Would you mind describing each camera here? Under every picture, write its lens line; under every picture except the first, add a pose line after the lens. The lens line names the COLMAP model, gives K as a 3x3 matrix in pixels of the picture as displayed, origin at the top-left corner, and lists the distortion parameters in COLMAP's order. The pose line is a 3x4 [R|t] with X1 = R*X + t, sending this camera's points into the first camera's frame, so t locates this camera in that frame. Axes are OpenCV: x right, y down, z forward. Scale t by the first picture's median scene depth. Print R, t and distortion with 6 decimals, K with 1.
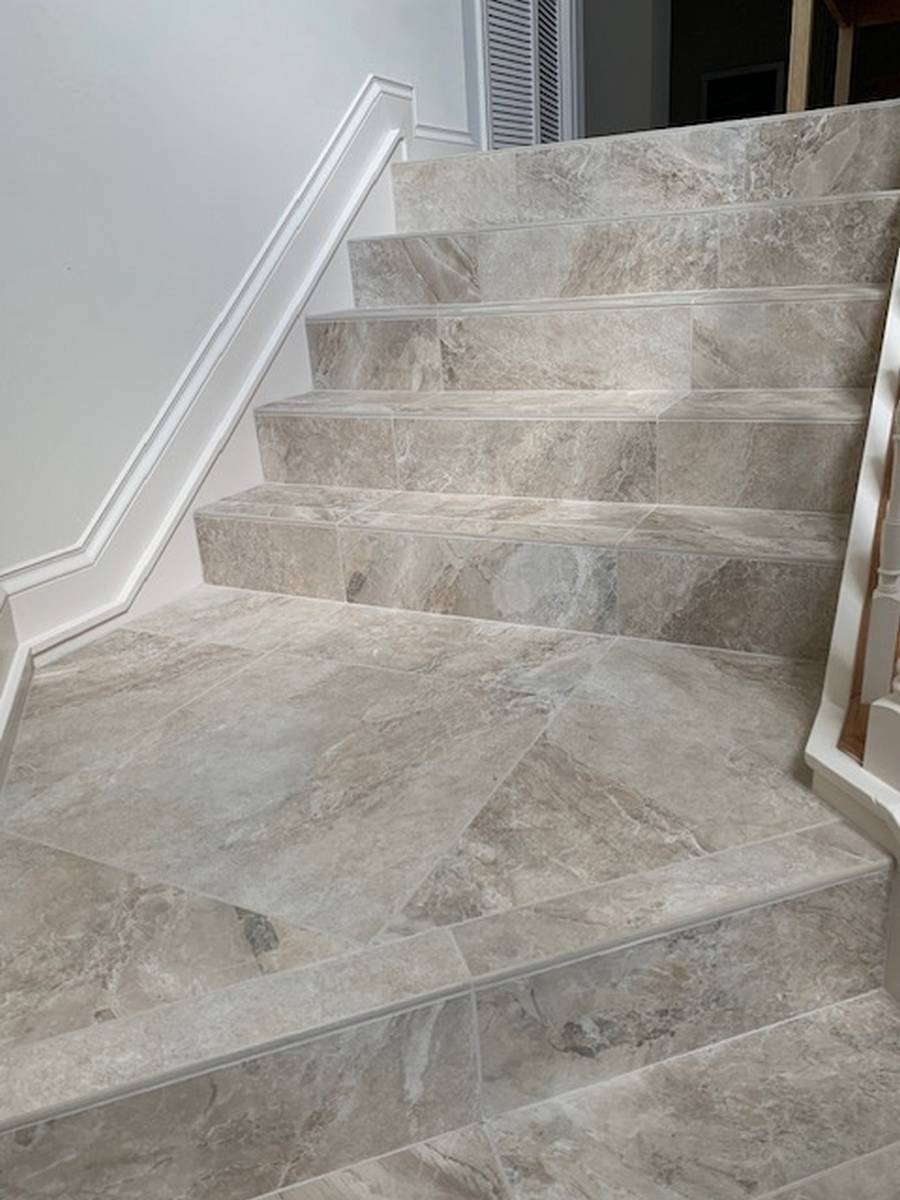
lens RADIAL K [[946.0, 0, 454.8], [0, 946.0, 580.8], [0, 0, 1]] dist [0.093968, -0.133951]
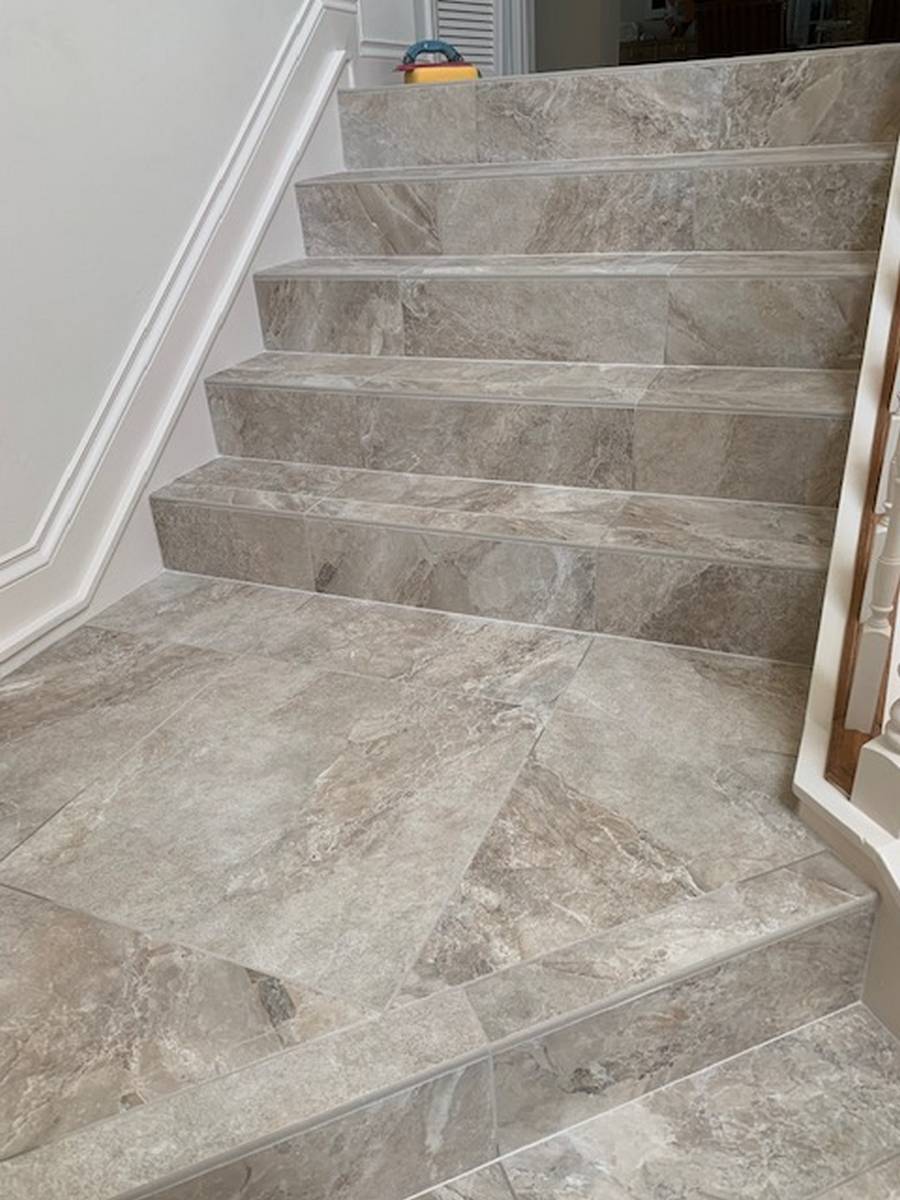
lens RADIAL K [[944.6, 0, 450.0], [0, 944.6, 600.0], [0, 0, 1]] dist [0.073504, -0.096524]
pose [[0.997483, -0.025591, 0.066130, -0.051968], [0.015896, 0.989570, 0.143174, -0.134438], [-0.069105, -0.141762, 0.987486, 0.032958]]
